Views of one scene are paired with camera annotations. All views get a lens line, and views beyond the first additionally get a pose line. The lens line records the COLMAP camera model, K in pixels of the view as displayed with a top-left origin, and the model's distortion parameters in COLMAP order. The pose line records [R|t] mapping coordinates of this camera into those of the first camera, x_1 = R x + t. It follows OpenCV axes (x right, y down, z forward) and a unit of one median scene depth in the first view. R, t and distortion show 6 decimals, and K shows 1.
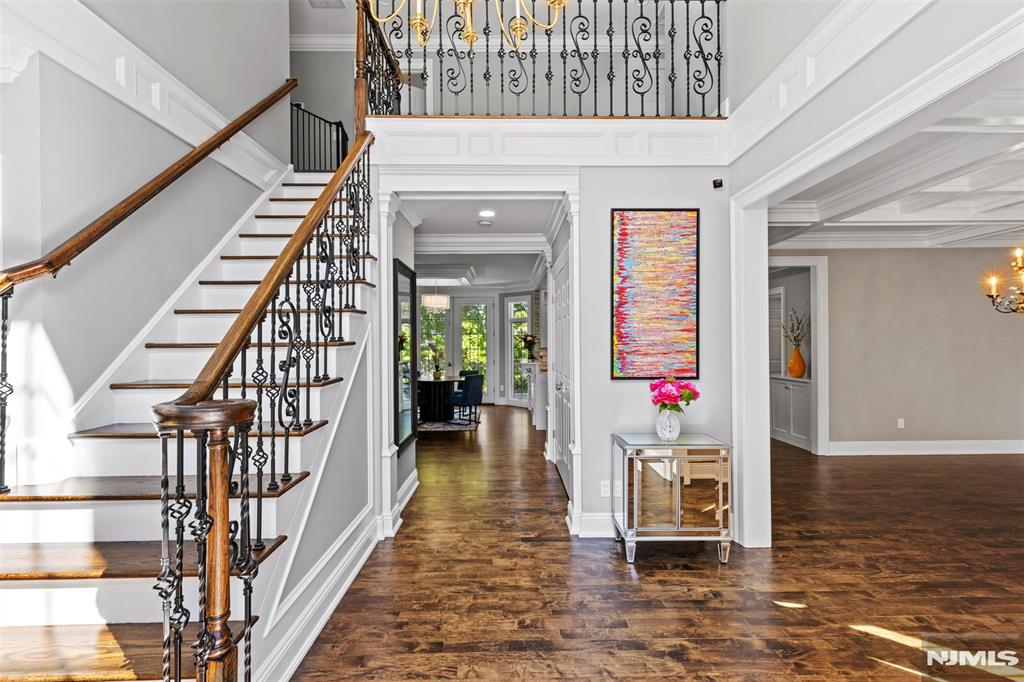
lens RADIAL K [[460.3, 0, 515.6], [0, 460.3, 340.9], [0, 0, 1]] dist [0.006122, 0.000096]
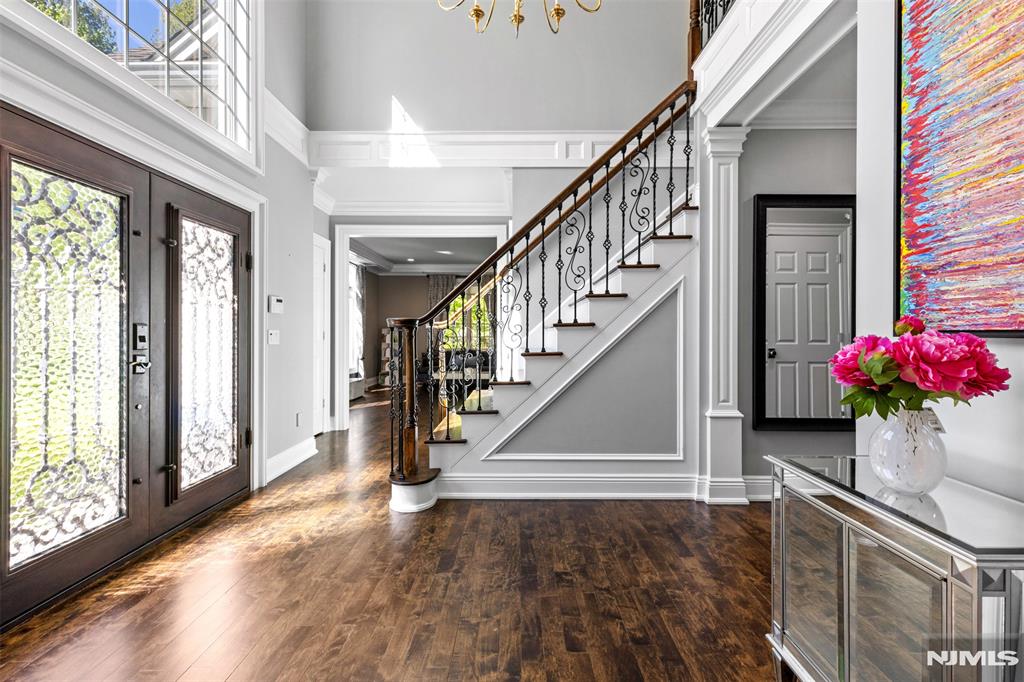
lens RADIAL K [[460.3, 0, 515.9], [0, 460.3, 333.2], [0, 0, 1]] dist [0.006122, 0.000096]
pose [[-0.024379, 0.003967, -0.999695, 0.666725], [-0.000205, 0.999992, 0.003973, 0.079420], [0.999703, 0.000302, -0.024378, 0.640978]]
